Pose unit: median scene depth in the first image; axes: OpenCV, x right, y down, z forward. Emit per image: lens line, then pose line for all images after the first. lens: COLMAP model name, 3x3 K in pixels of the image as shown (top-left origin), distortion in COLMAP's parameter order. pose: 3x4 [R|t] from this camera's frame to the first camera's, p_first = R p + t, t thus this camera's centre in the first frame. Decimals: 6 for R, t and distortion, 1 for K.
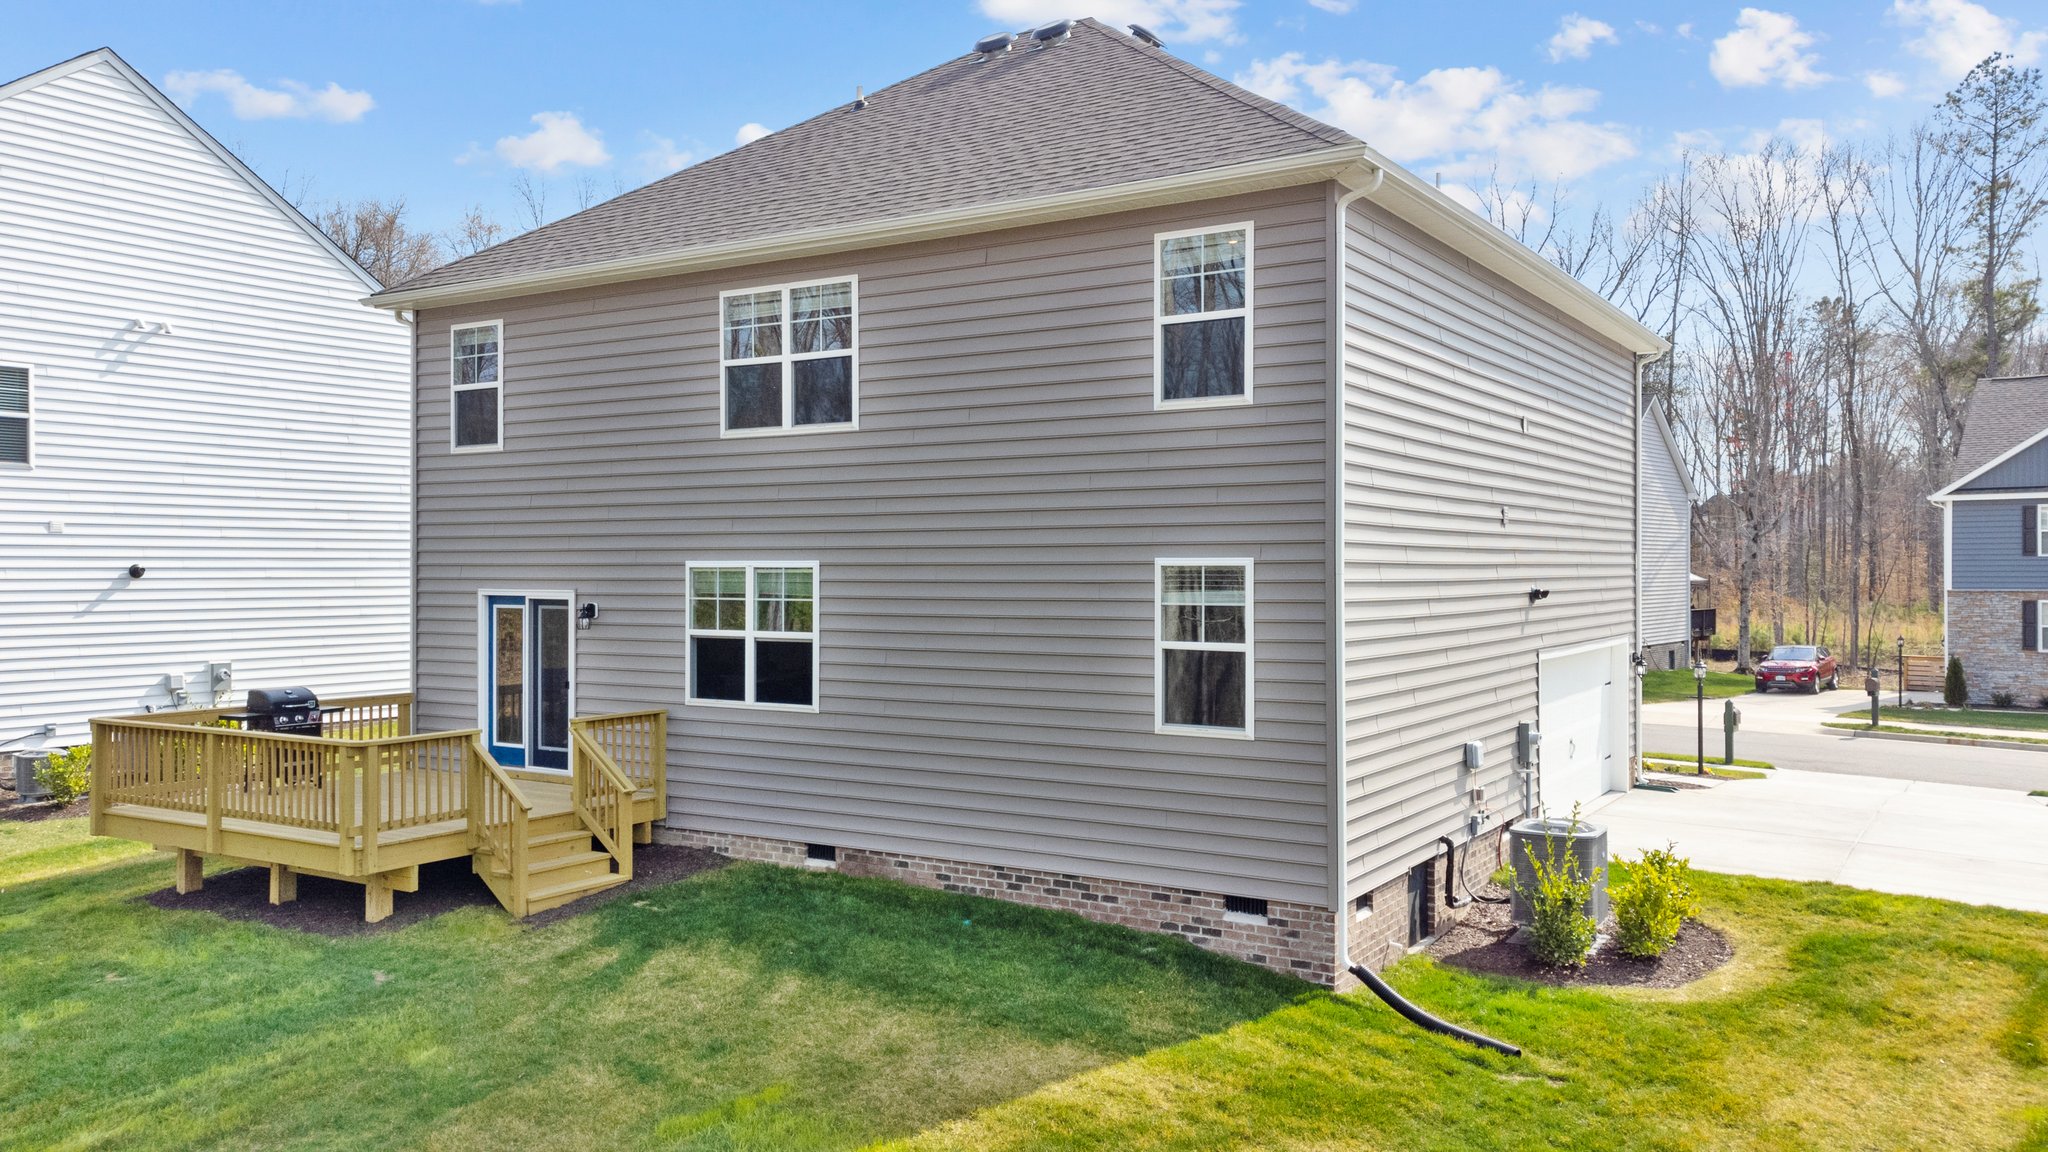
lens RADIAL K [[1532.7, 0, 1028.2], [0, 1532.7, 560.6], [0, 0, 1]] dist [0.059561, -0.001764]
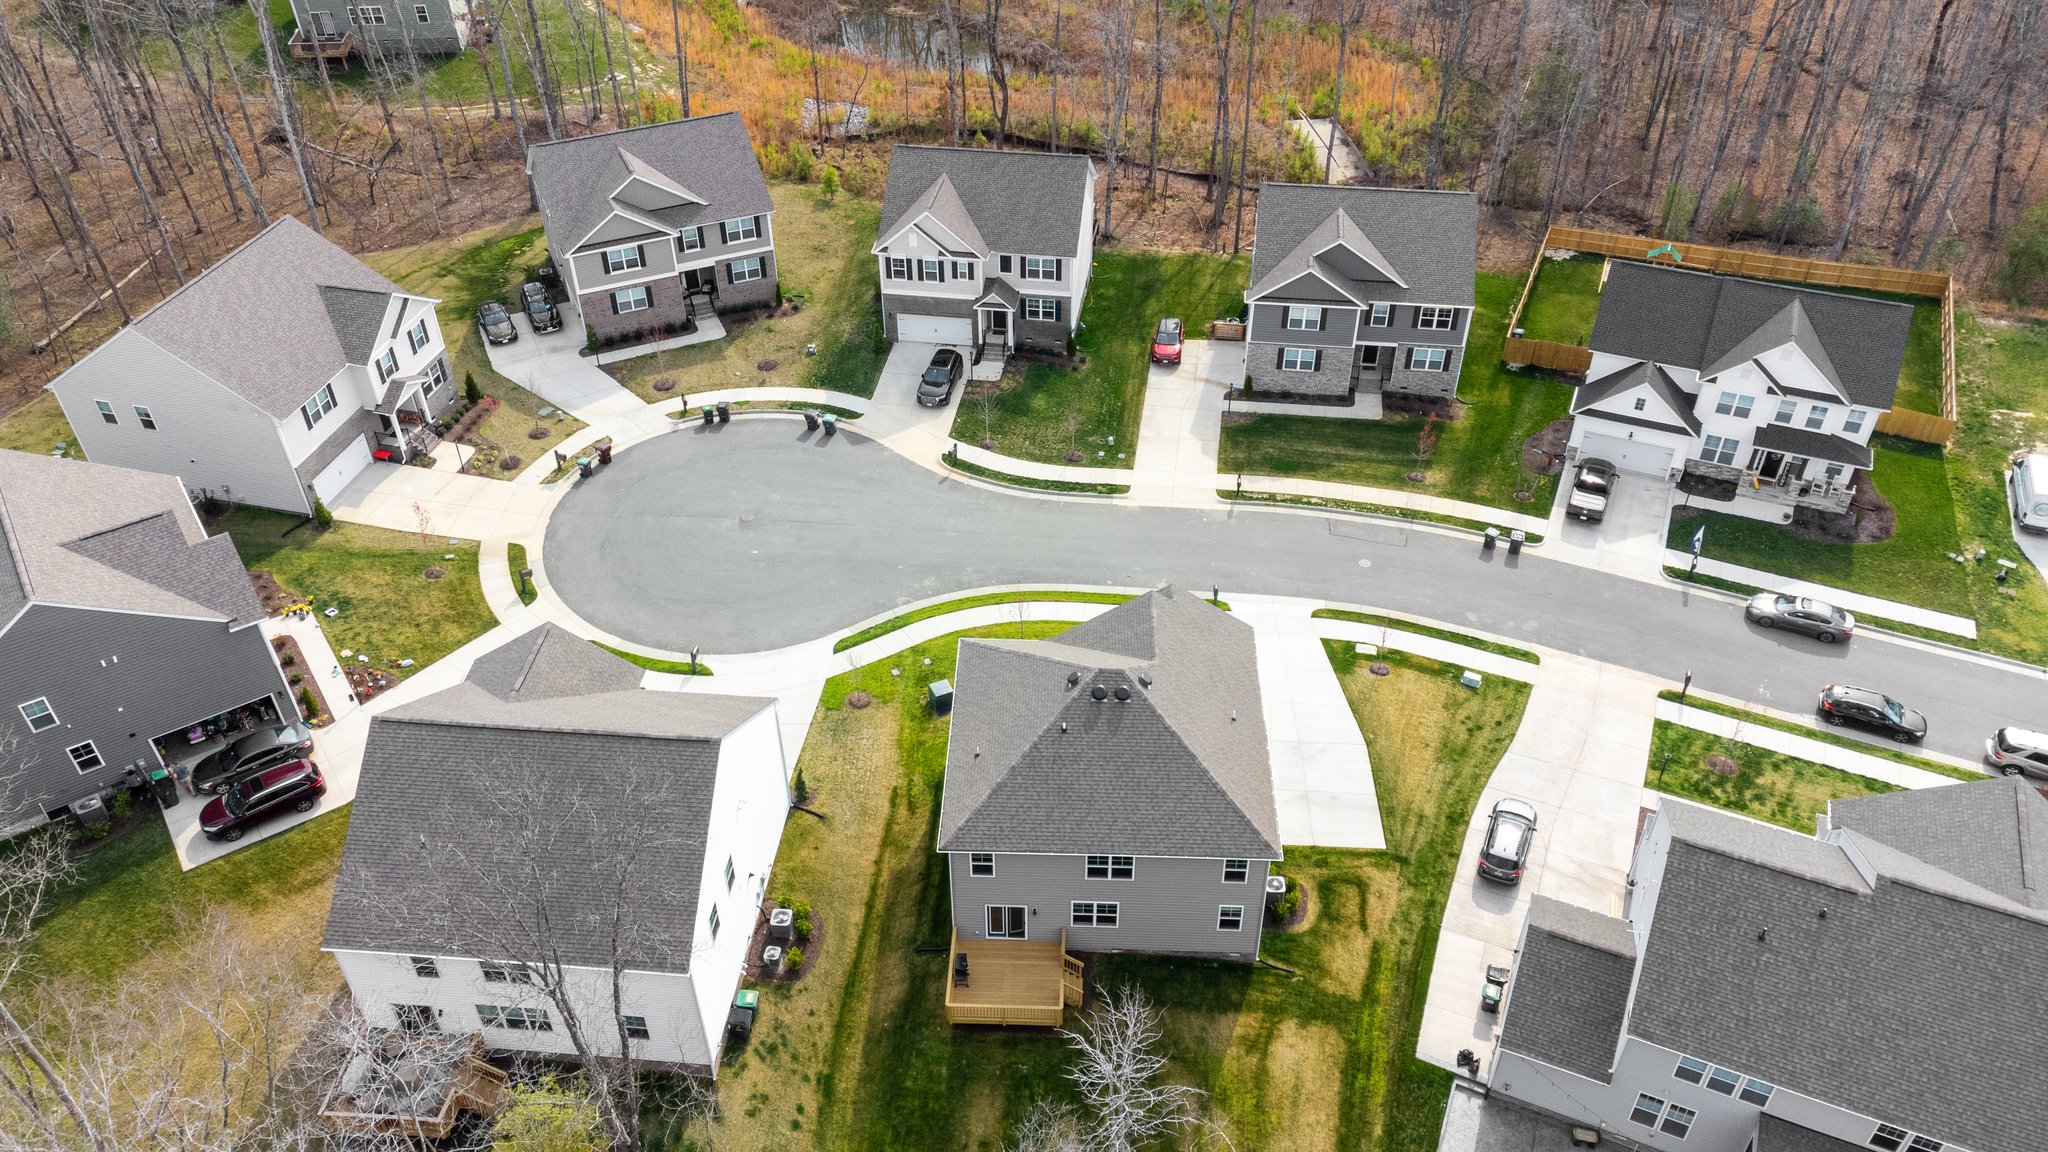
lens RADIAL K [[1550.6, 0, 1024.8], [0, 1550.6, 521.5], [0, 0, 1]] dist [0.064711, -0.106325]
pose [[0.862926, -0.319672, 0.391367, -1.495765], [0.003853, 0.778617, 0.627487, -3.054830], [-0.505316, -0.539967, 0.673121, -0.940062]]
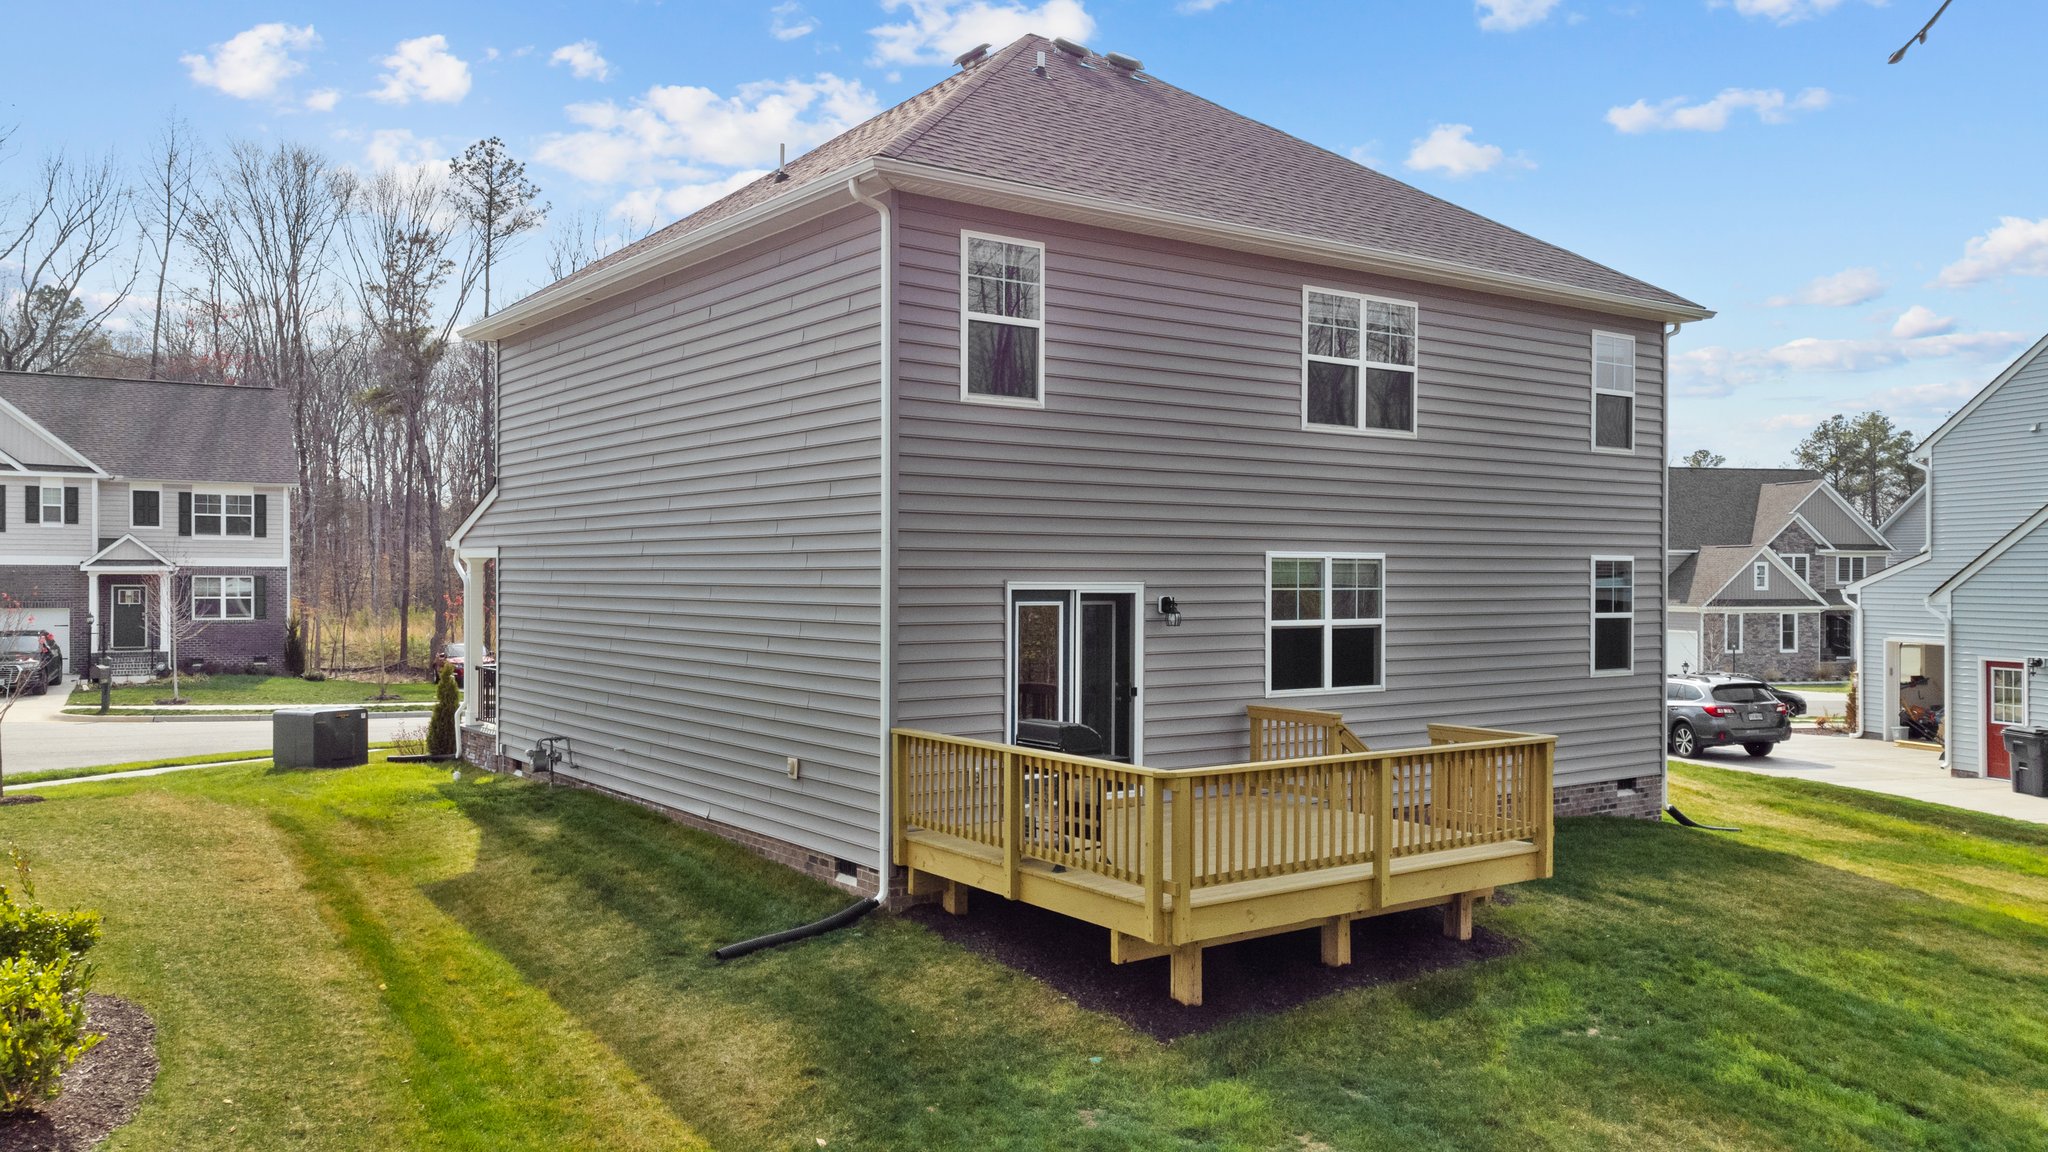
lens RADIAL K [[1532.7, 0, 1028.2], [0, 1532.7, 560.6], [0, 0, 1]] dist [0.059561, -0.001764]
pose [[0.368837, -0.000667, 0.929494, -1.217119], [-0.020026, 0.999762, 0.008664, 0.000876], [-0.929278, -0.021810, 0.368736, 0.800882]]
